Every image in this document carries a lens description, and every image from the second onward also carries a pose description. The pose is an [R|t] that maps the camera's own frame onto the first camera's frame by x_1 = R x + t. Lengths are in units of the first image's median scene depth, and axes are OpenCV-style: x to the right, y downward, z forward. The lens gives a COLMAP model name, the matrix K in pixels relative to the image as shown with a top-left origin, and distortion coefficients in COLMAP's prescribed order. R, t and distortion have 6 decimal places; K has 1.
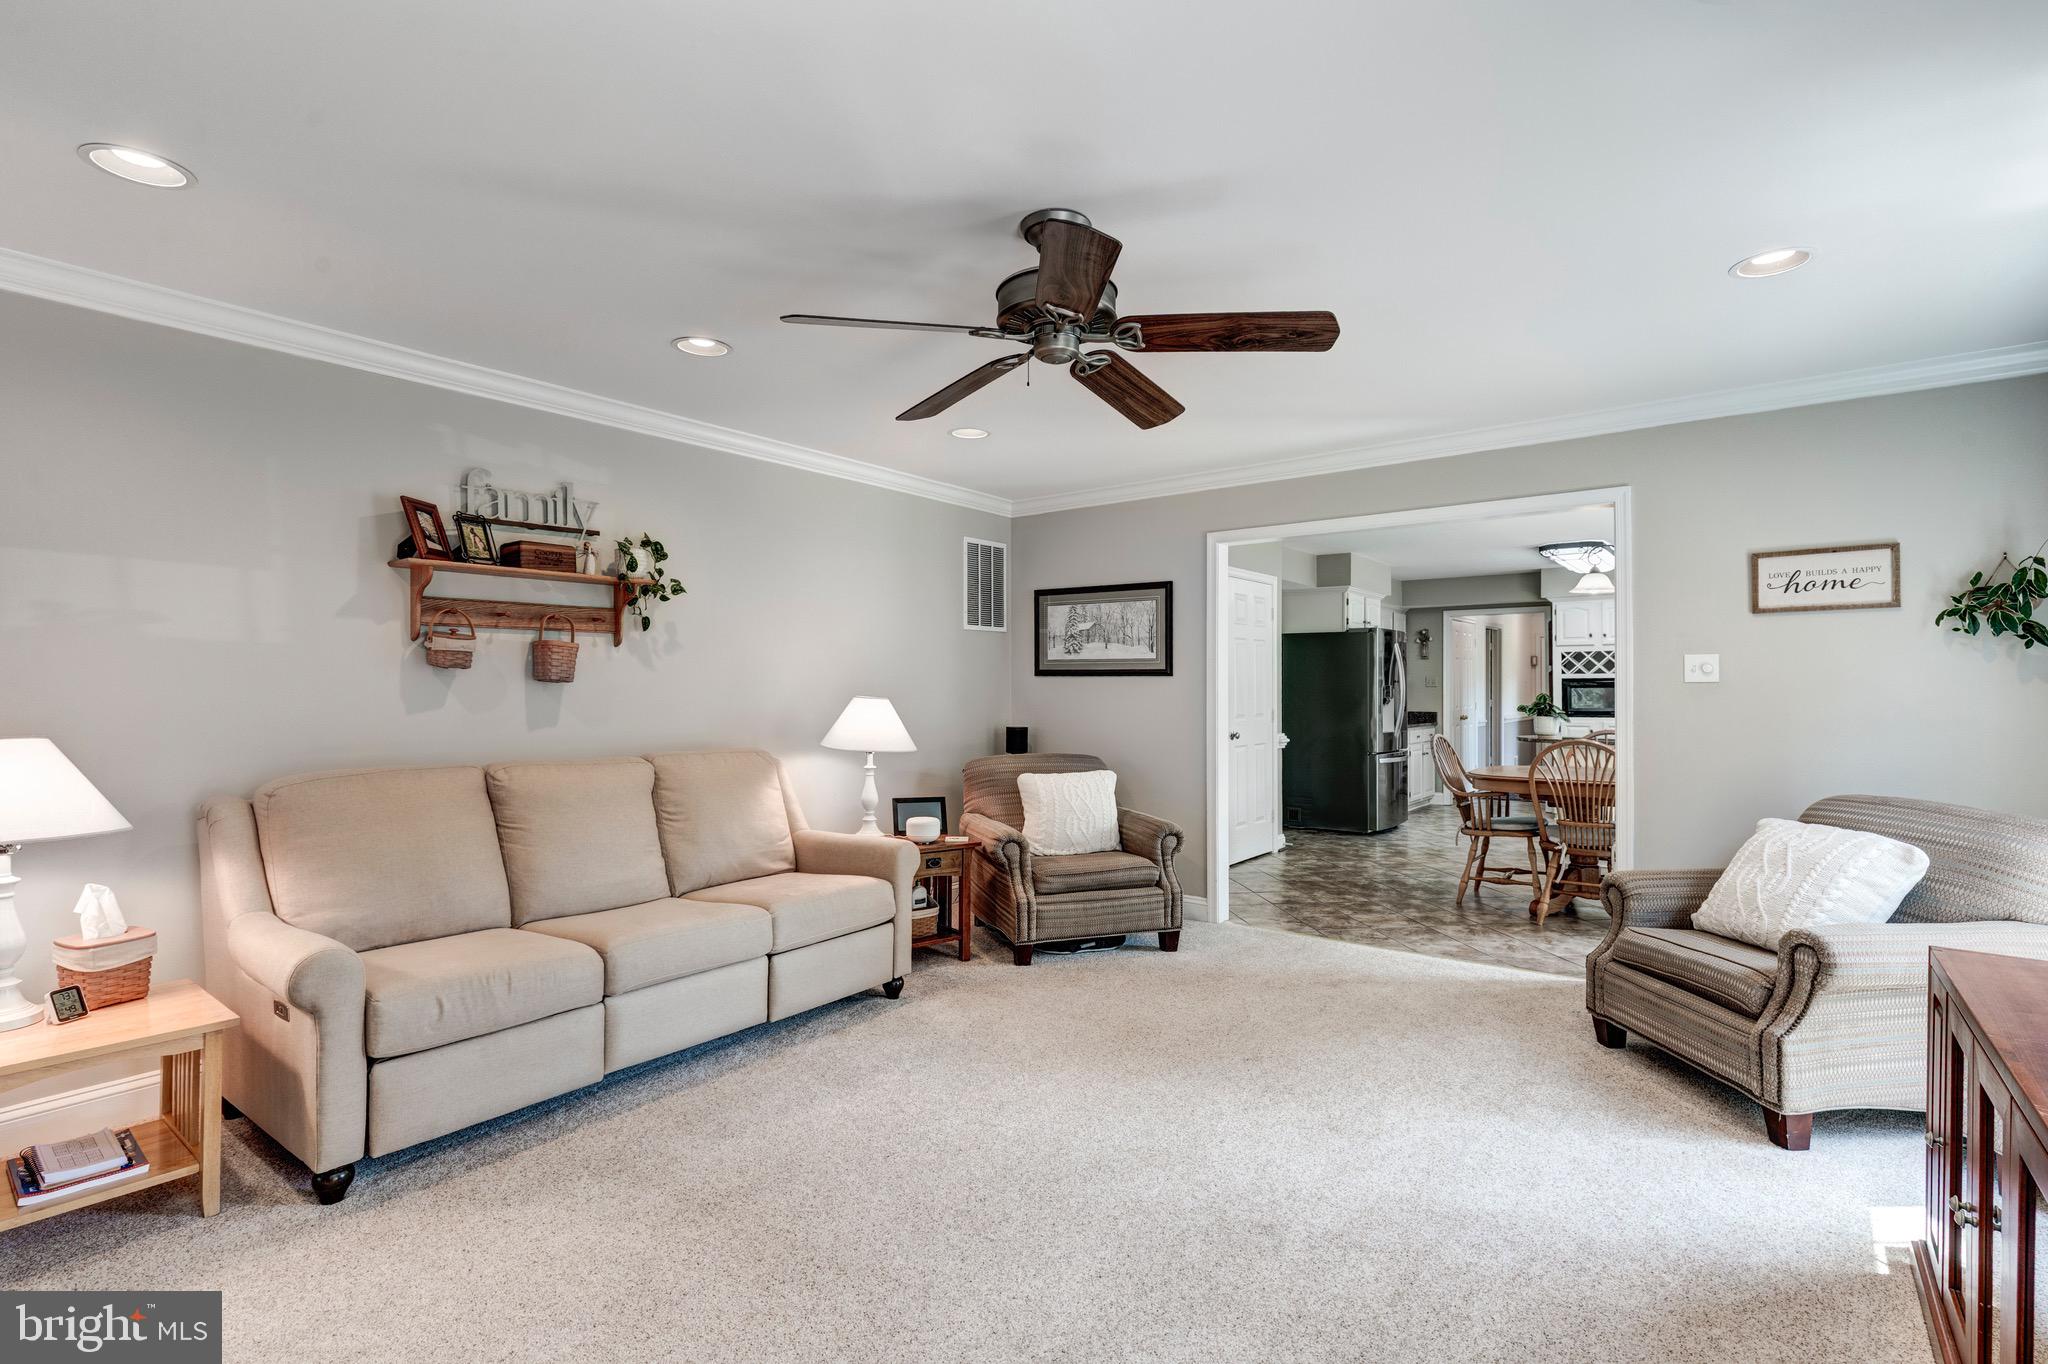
lens RADIAL K [[971.7, 0, 1024.0], [0, 971.7, 682.0], [0, 0, 1]] dist [-0.000712, -0.000347]
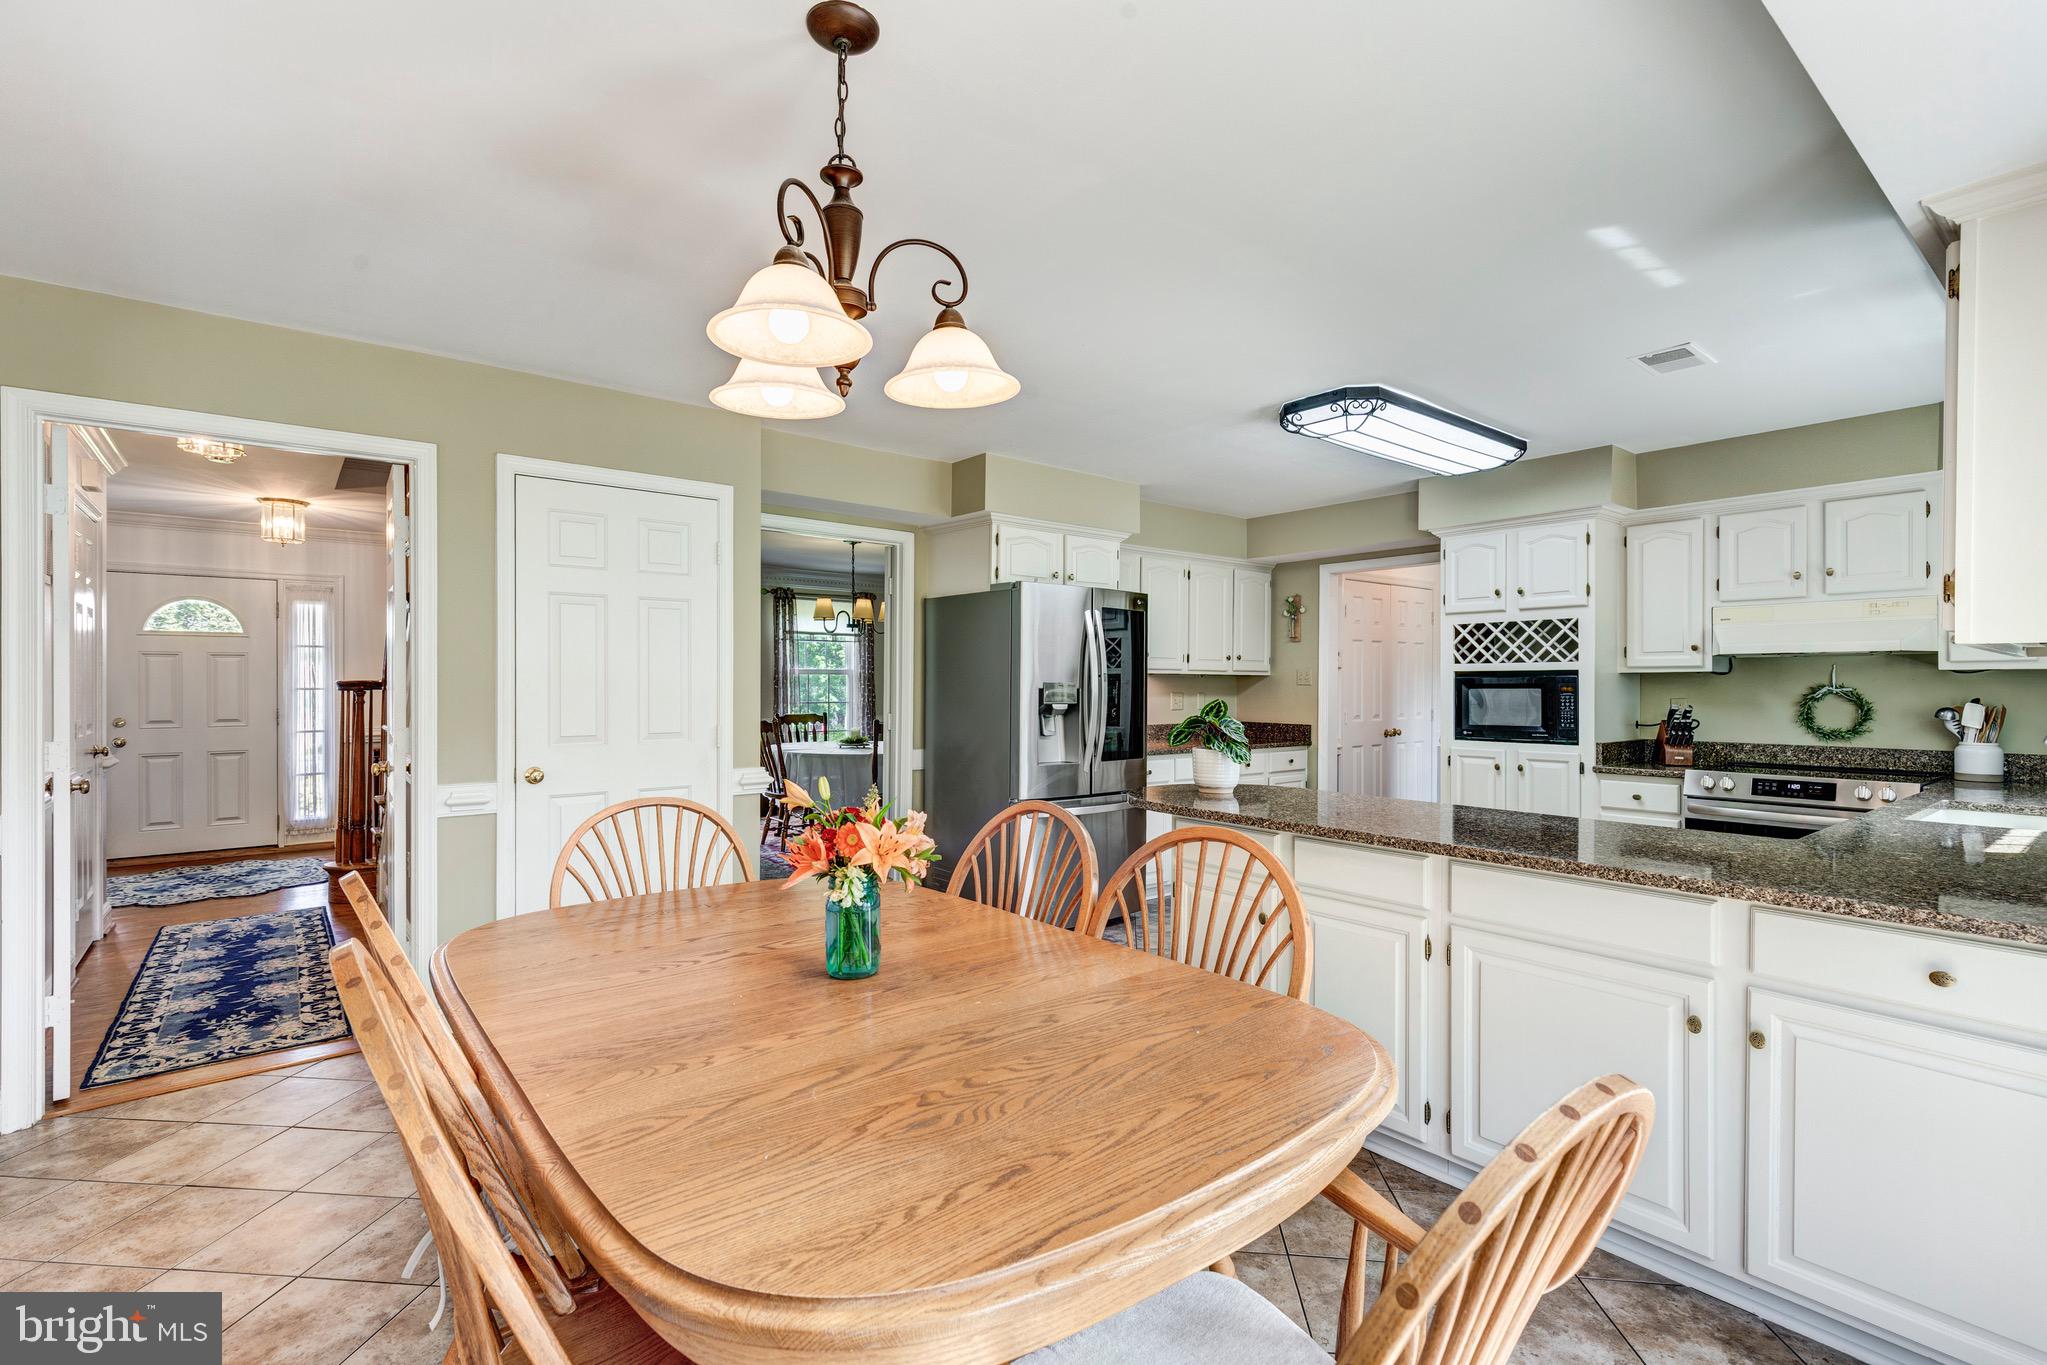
lens RADIAL K [[931.5, 0, 1034.4], [0, 931.5, 678.6], [0, 0, 1]] dist [0.000440, -0.000047]
pose [[0.972852, 0.001569, -0.231422, 0.745640], [-0.001293, 0.999998, 0.001347, 0.000020], [0.231423, -0.001011, 0.972853, 0.704097]]
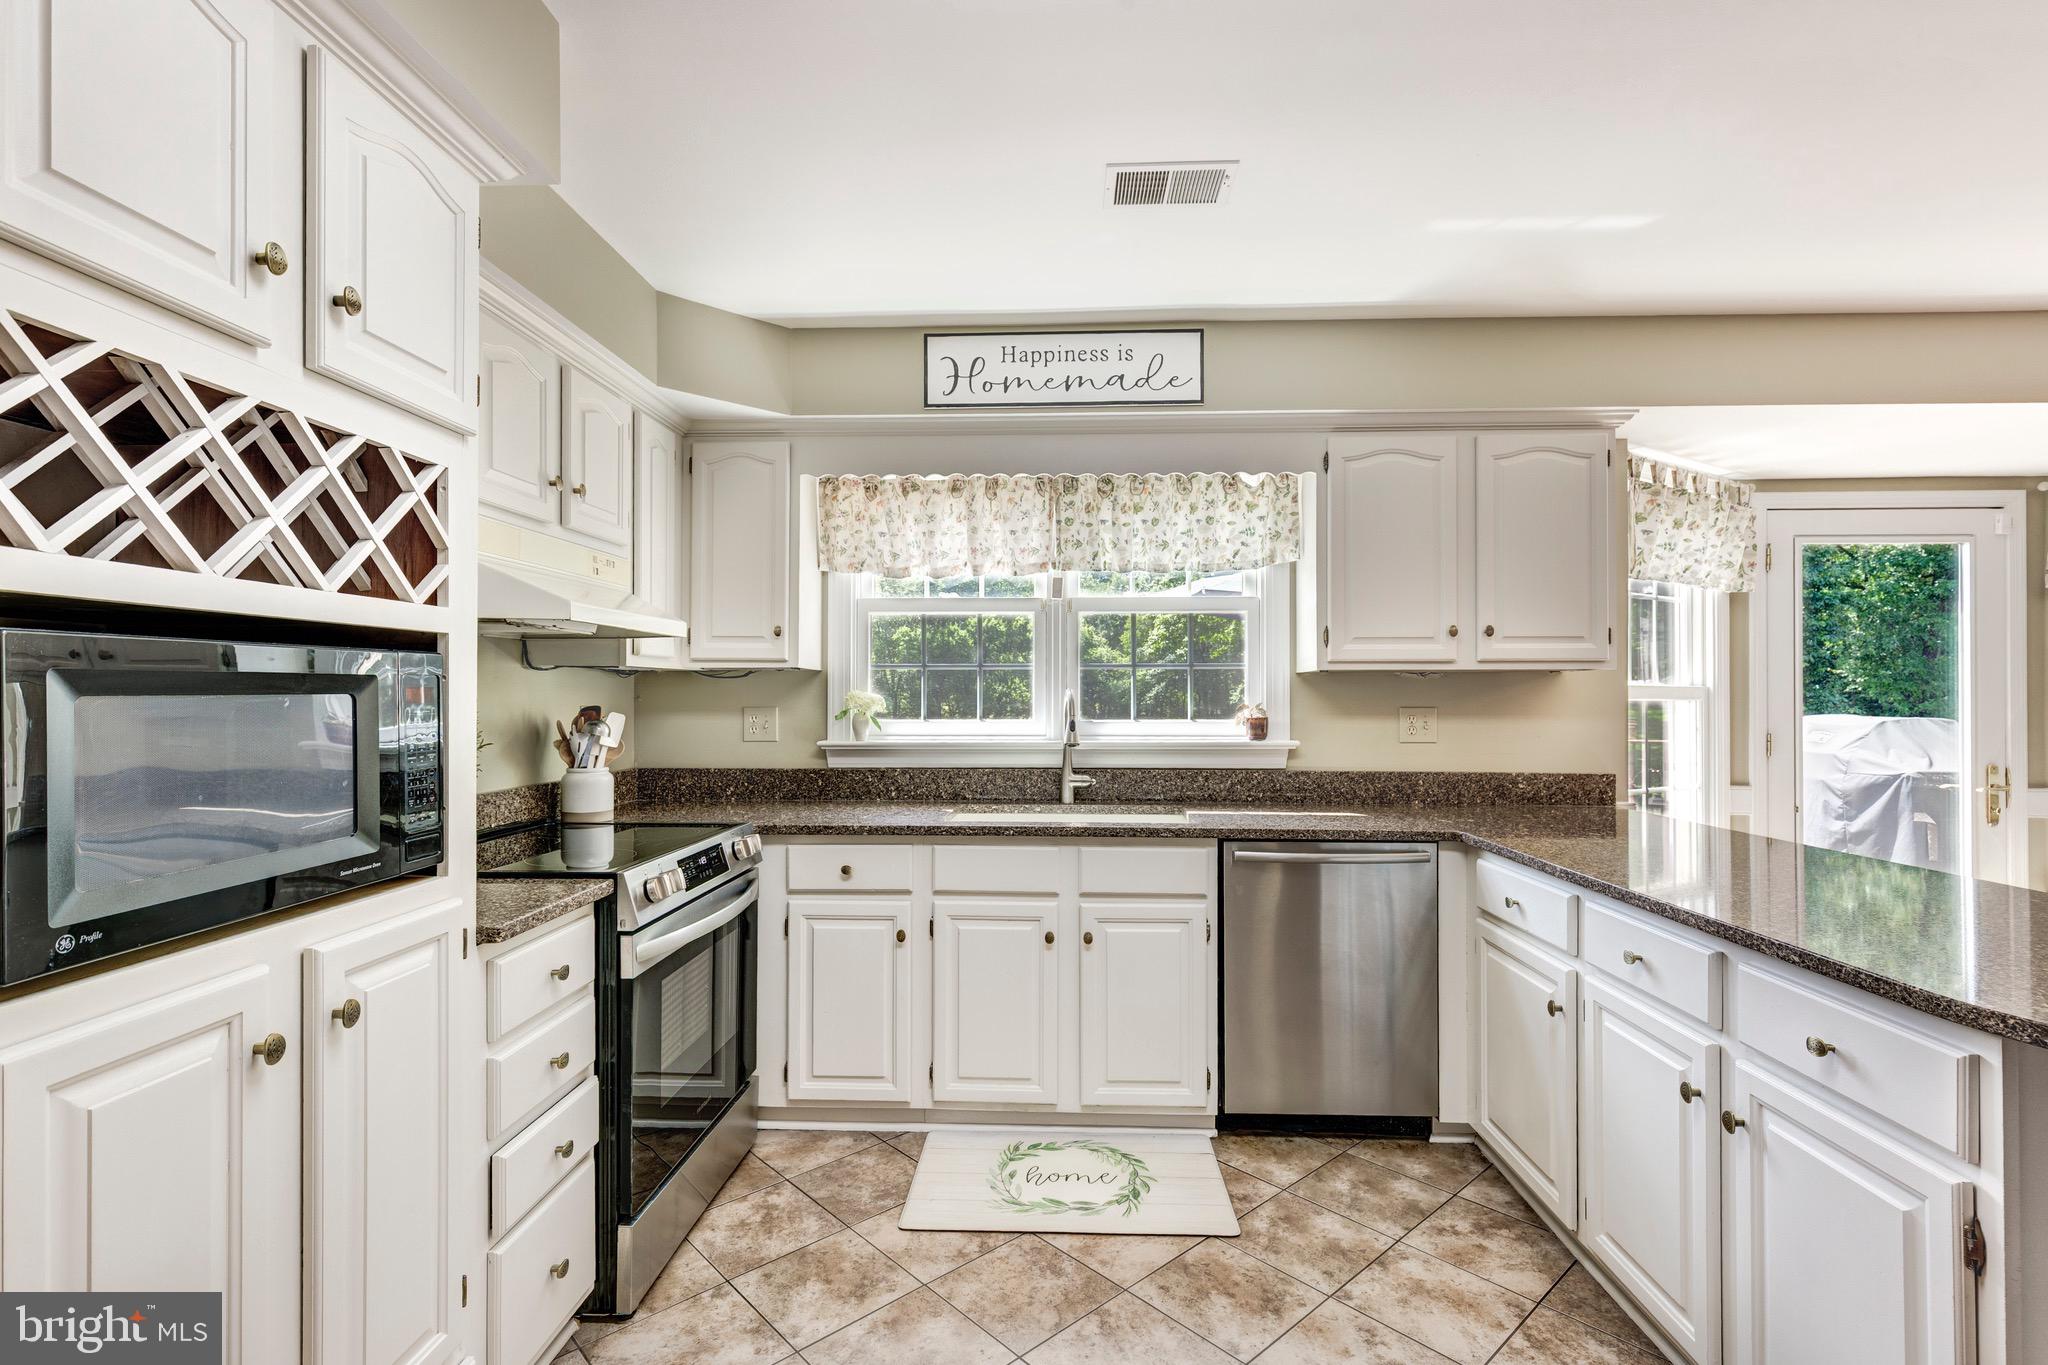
lens RADIAL K [[942.7, 0, 1015.7], [0, 942.7, 689.7], [0, 0, 1]] dist [0.003184, -0.000918]
pose [[-0.574051, 0.006208, 0.818796, 0.718870], [-0.006605, 0.999904, -0.012212, 0.010386], [-0.818793, -0.012418, -0.573955, 1.640301]]
